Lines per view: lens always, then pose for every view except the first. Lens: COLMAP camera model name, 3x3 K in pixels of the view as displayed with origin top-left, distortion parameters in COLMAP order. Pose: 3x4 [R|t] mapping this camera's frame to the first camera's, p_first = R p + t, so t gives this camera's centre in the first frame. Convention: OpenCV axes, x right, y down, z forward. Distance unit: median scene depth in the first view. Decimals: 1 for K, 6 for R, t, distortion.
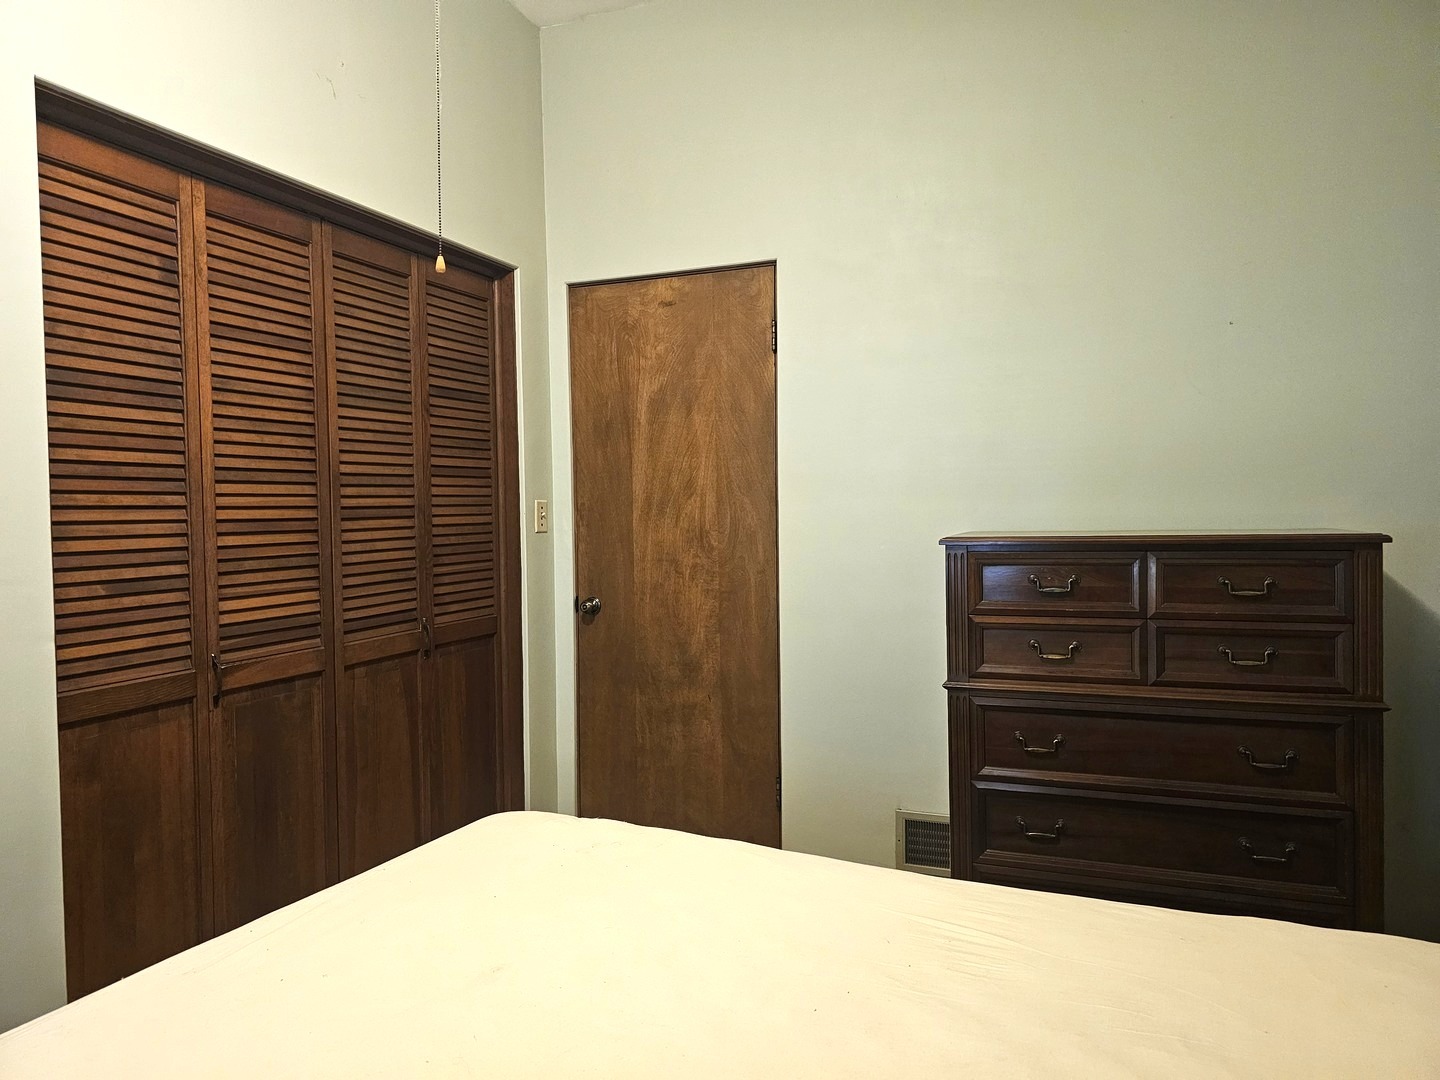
lens RADIAL K [[975.3, 0, 721.1], [0, 975.3, 539.5], [0, 0, 1]] dist [0.069735, -0.061192]
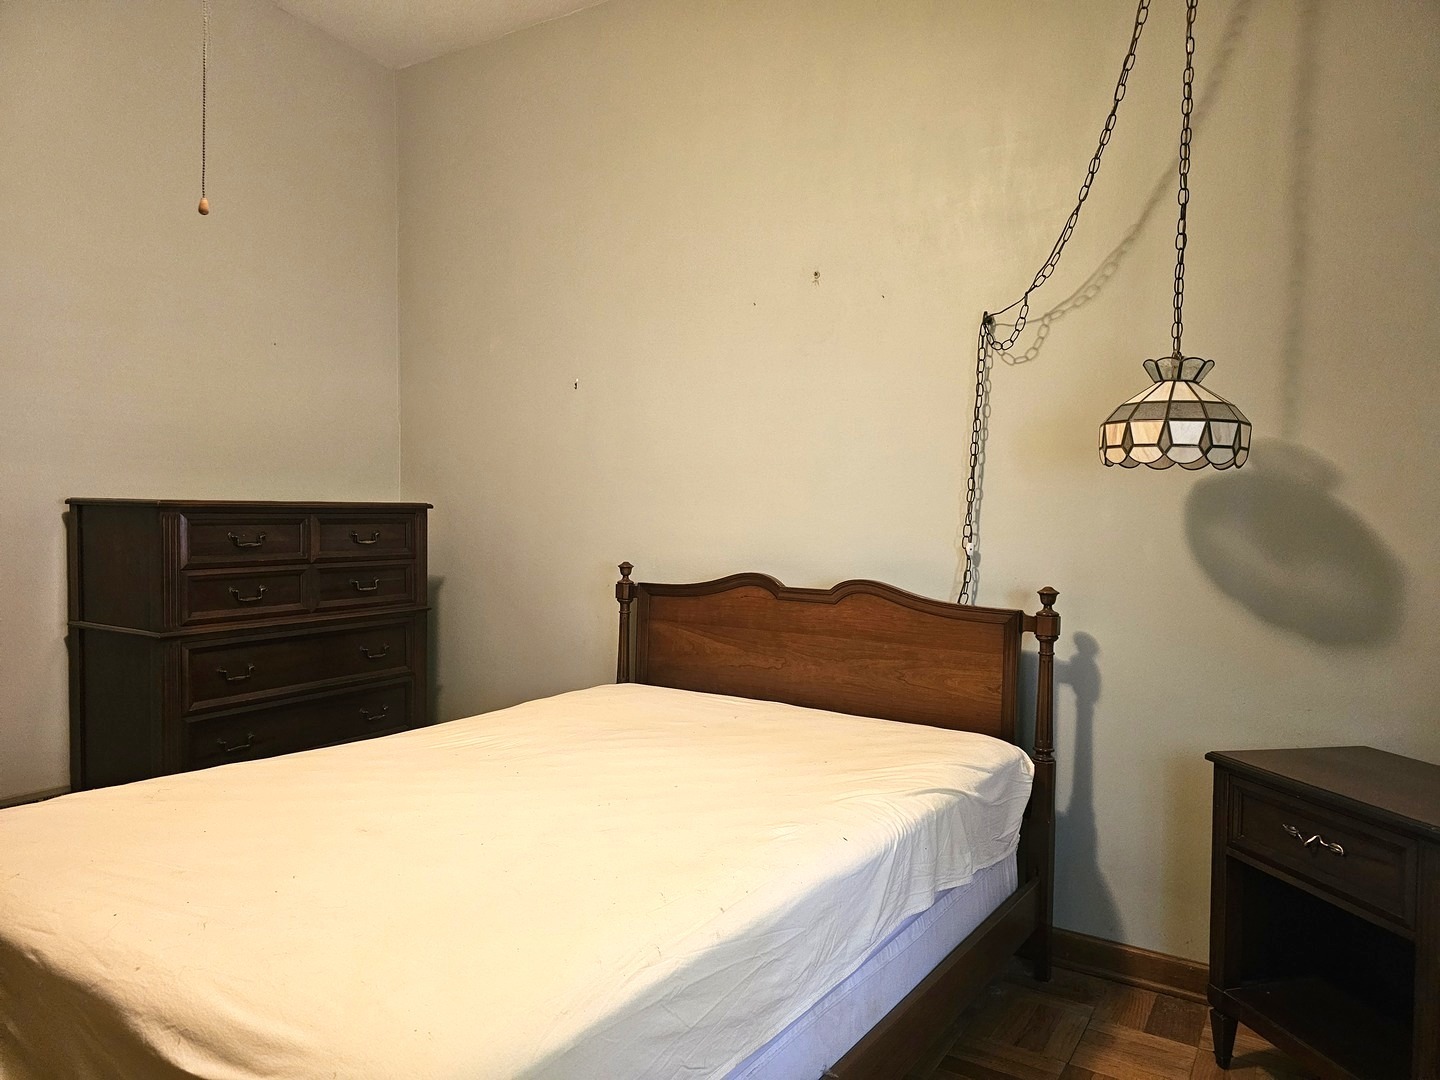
lens RADIAL K [[975.3, 0, 721.1], [0, 975.3, 539.5], [0, 0, 1]] dist [0.069735, -0.061192]
pose [[0.158149, -0.022559, 0.987158, -0.801056], [-0.020260, 0.999454, 0.026086, 0.001782], [-0.987207, -0.024125, 0.157606, 0.242839]]
